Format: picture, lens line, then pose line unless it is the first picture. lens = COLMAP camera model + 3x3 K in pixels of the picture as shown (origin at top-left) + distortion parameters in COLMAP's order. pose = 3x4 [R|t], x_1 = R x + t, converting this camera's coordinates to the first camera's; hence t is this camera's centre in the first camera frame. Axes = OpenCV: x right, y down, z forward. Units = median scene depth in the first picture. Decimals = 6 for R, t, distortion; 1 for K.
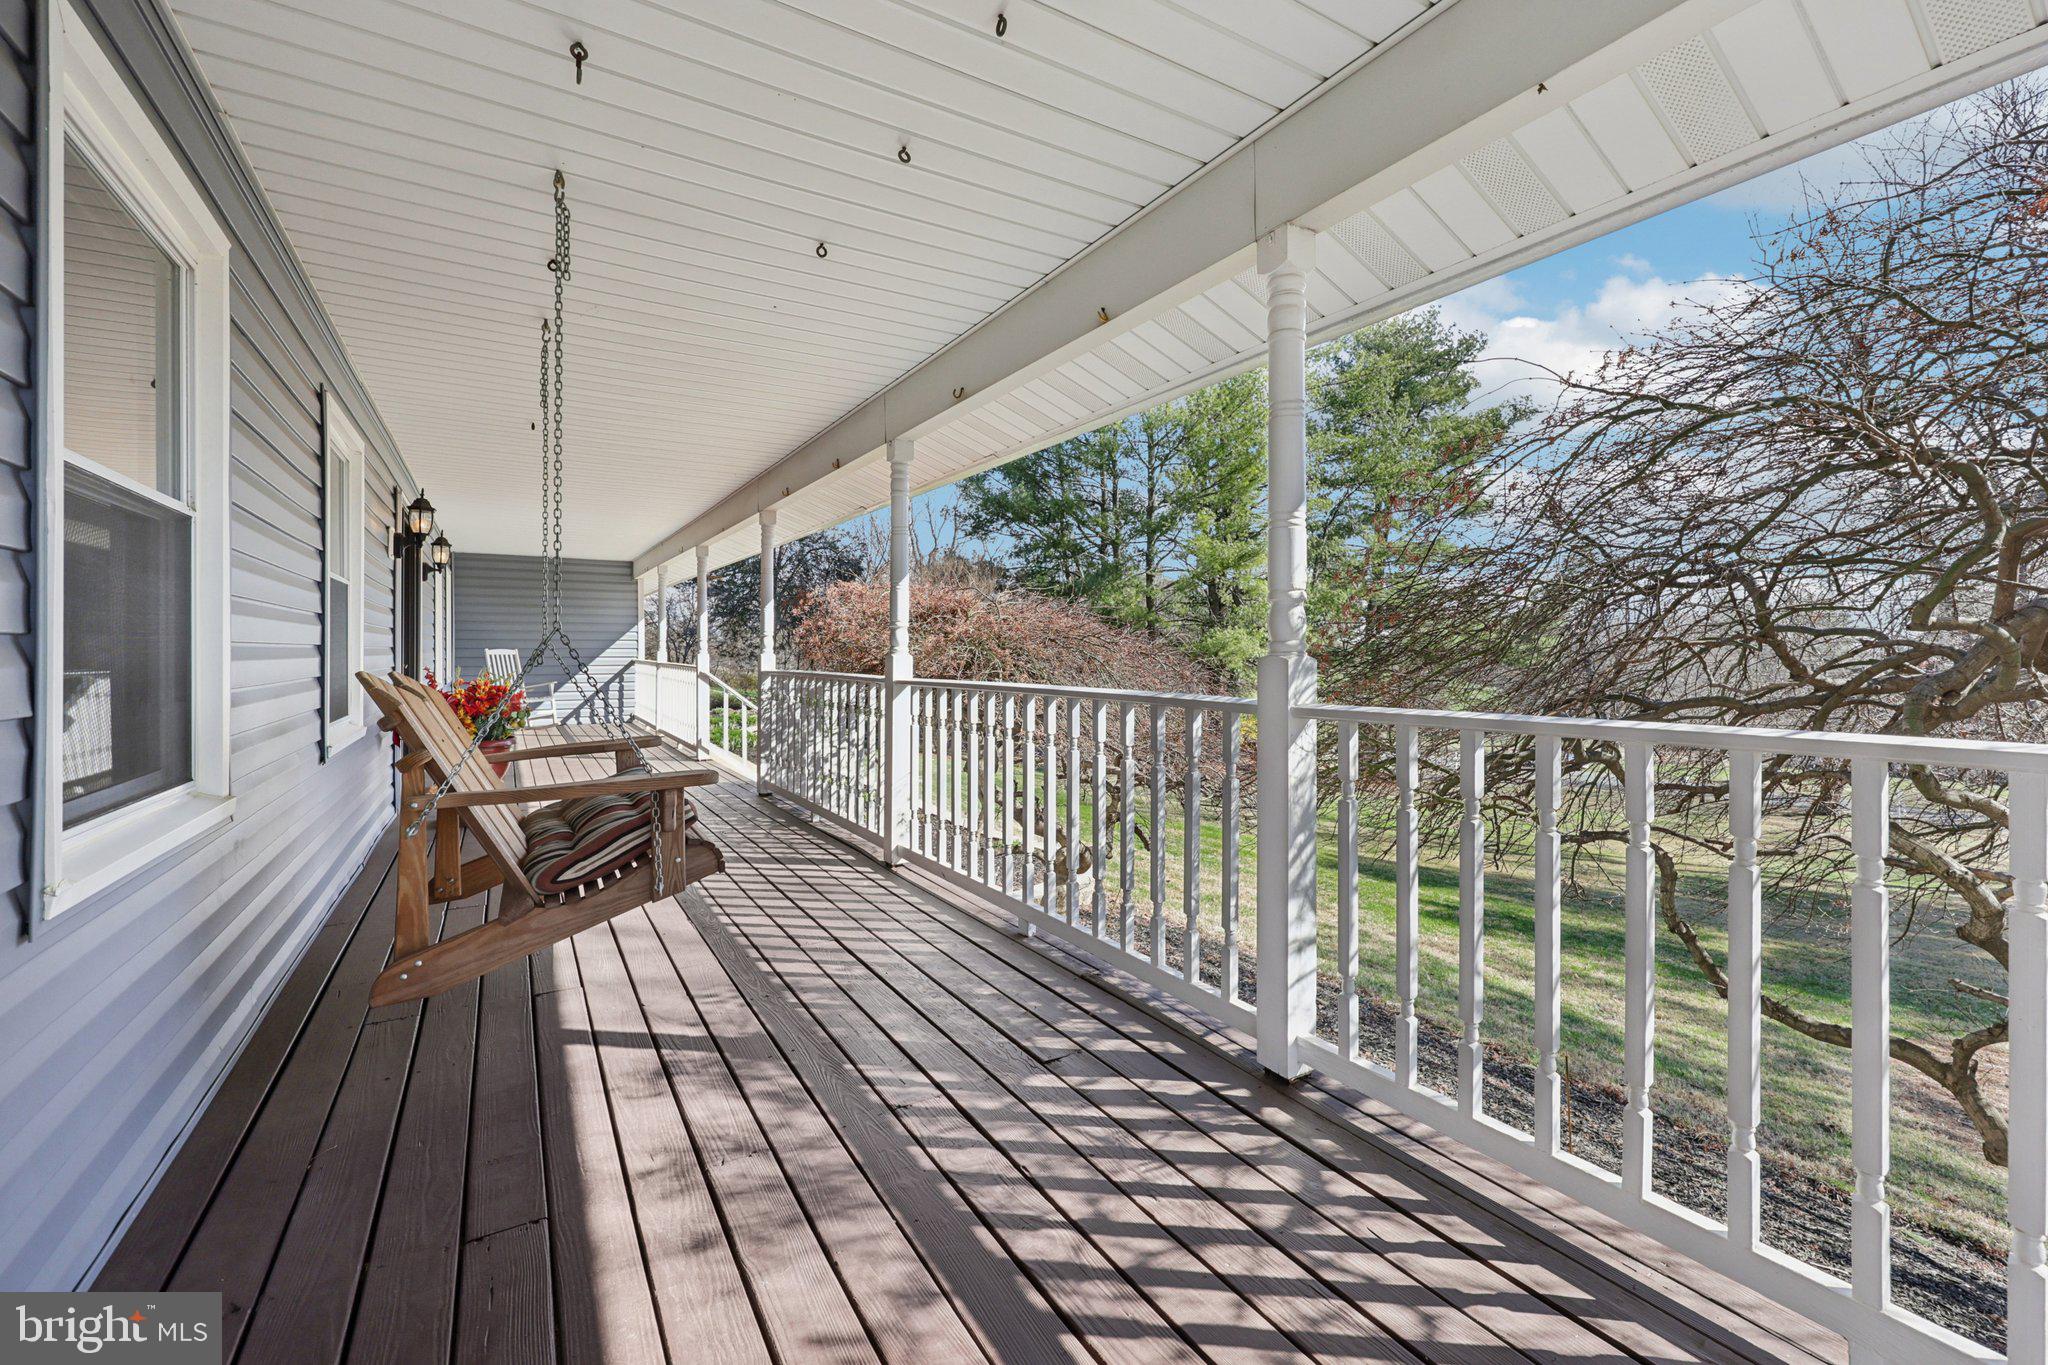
lens RADIAL K [[834.3, 0, 1032.3], [0, 834.3, 645.0], [0, 0, 1]] dist [-0.002548, 0.000042]
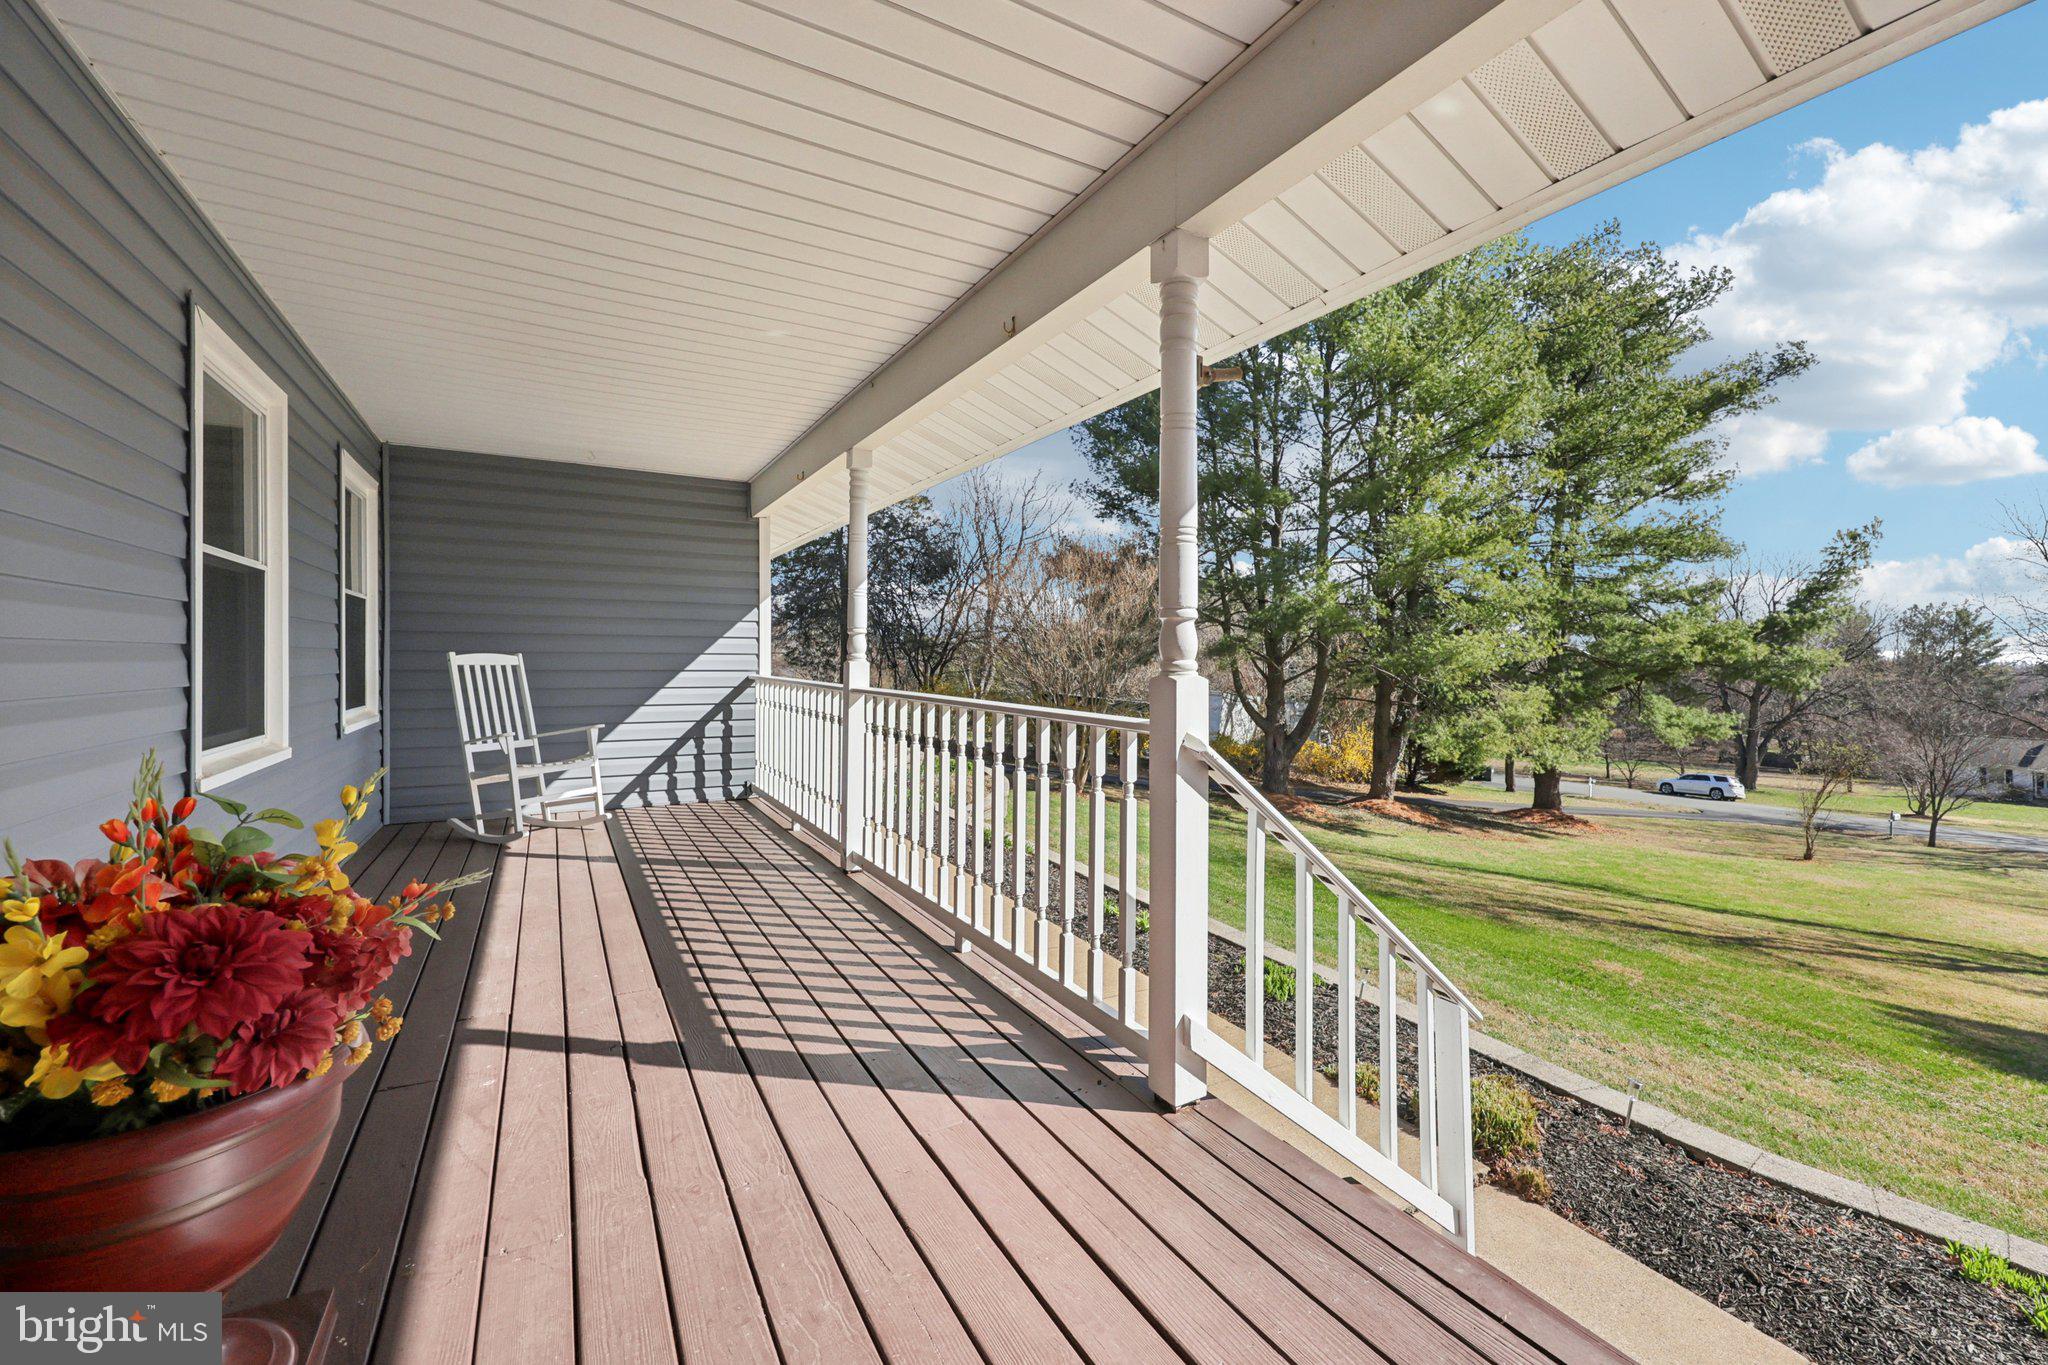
lens RADIAL K [[834.3, 0, 1023.5], [0, 834.3, 660.8], [0, 0, 1]] dist [-0.002548, 0.000042]
pose [[0.999248, 0.005173, -0.038430, -1.190913], [-0.004998, 0.999977, 0.004670, 0.019878], [0.038453, -0.004474, 0.999250, 2.031445]]
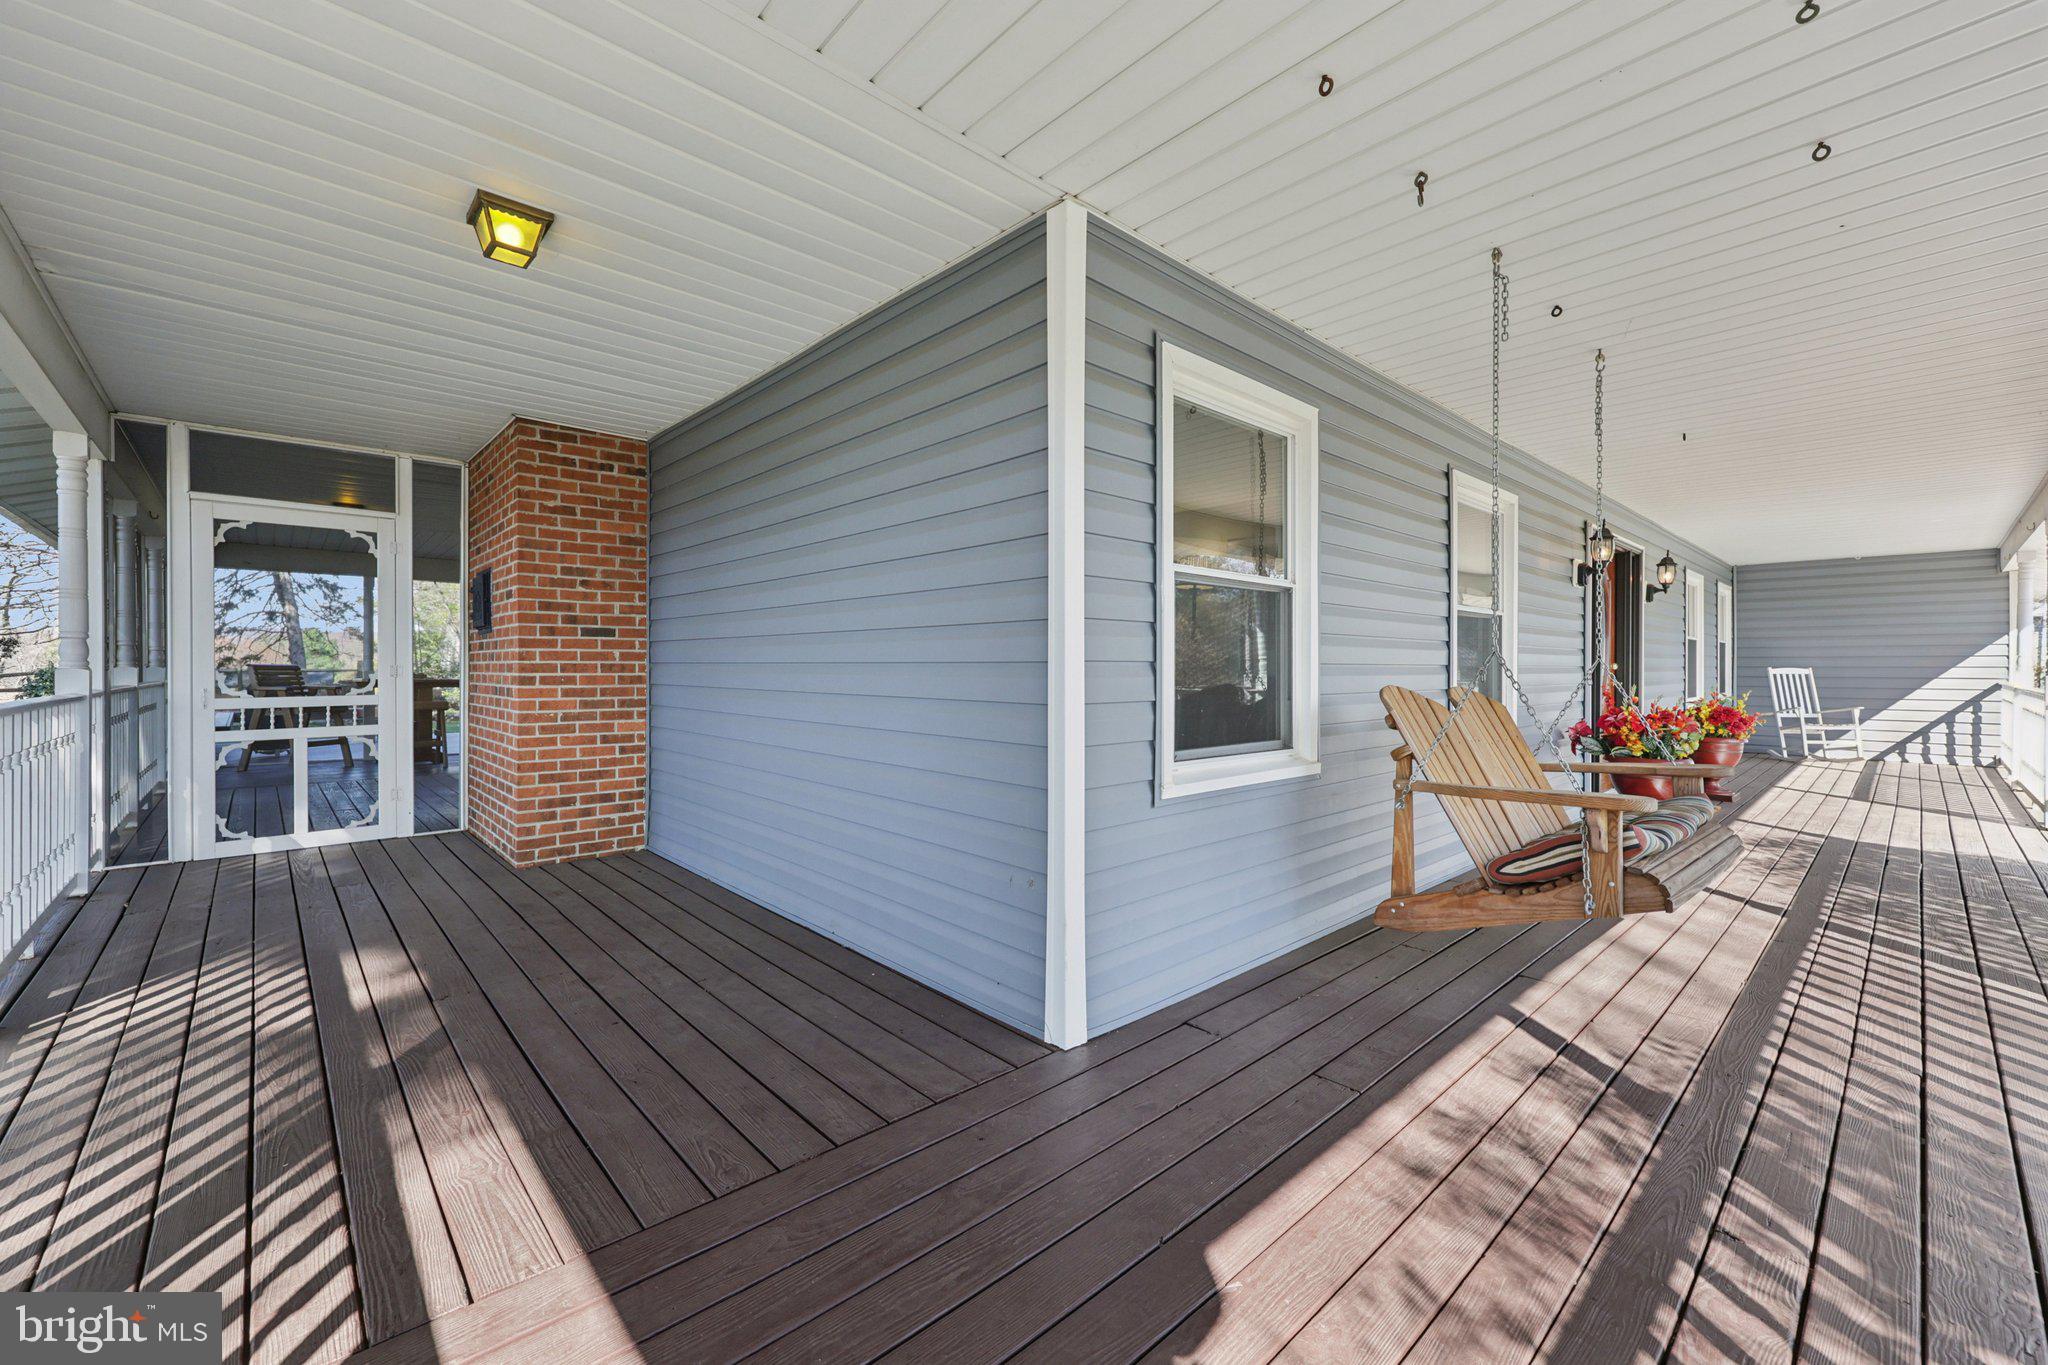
lens RADIAL K [[834.3, 0, 1026.2], [0, 834.3, 673.9], [0, 0, 1]] dist [-0.002548, 0.000042]
pose [[0.183348, 0.009365, -0.983003, 0.328220], [0.003050, 0.999944, 0.010095, -0.000487], [0.983043, -0.004849, 0.183309, 0.118919]]
